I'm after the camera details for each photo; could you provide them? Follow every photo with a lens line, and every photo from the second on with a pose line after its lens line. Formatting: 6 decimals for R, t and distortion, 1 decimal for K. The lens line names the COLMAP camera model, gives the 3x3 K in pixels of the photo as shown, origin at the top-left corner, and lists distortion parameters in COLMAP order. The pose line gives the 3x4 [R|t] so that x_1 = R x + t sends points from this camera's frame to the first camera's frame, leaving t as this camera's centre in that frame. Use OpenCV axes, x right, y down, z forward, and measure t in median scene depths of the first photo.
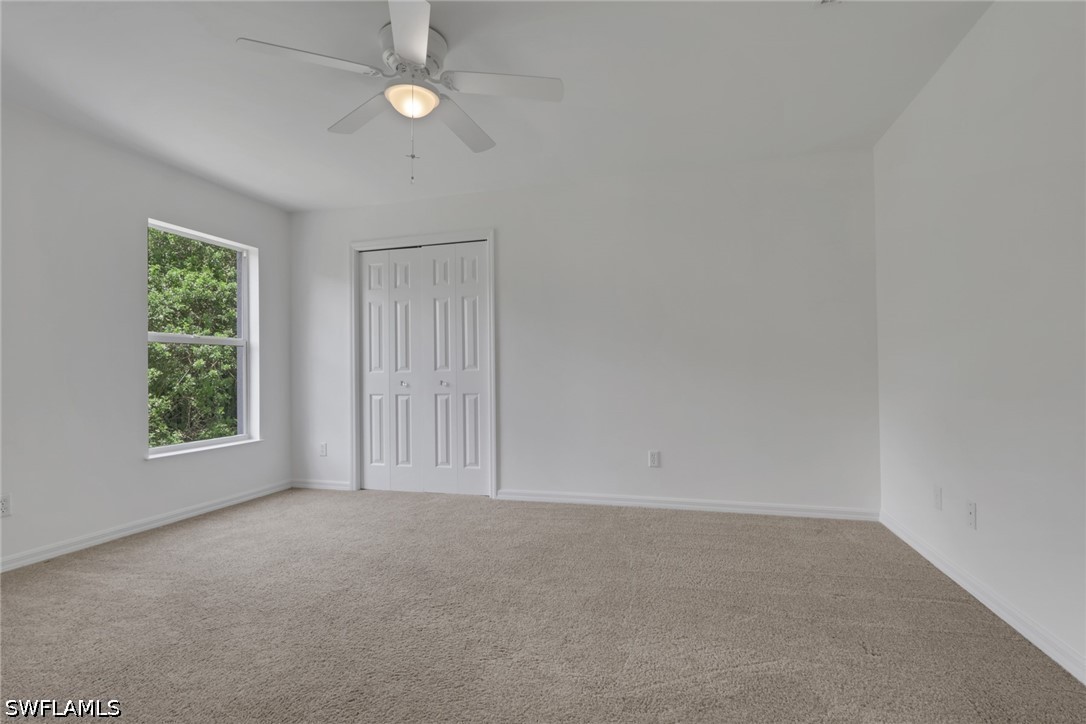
lens RADIAL K [[522.5, 0, 543.0], [0, 522.5, 362.0], [0, 0, 1]] dist [0.002426, 0.000470]
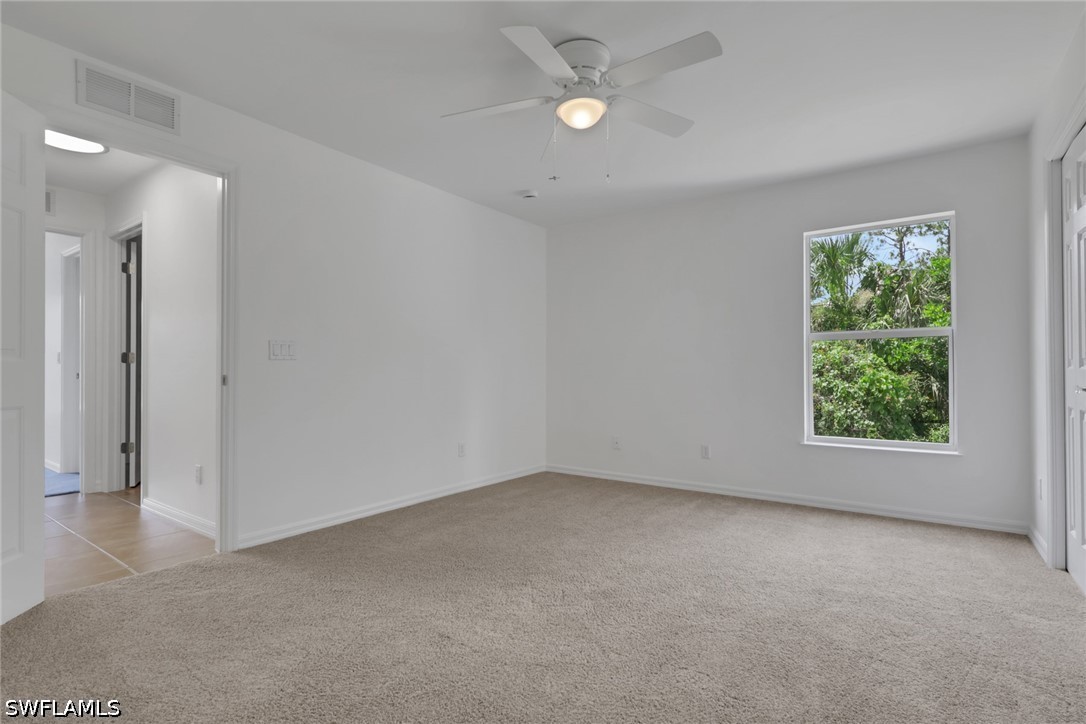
lens RADIAL K [[522.5, 0, 543.0], [0, 522.5, 362.0], [0, 0, 1]] dist [0.002426, 0.000470]
pose [[-0.354010, -0.008126, -0.935206, 0.693172], [0.025691, 0.999500, -0.018410, 0.017401], [0.934889, -0.030544, -0.353624, 1.176835]]
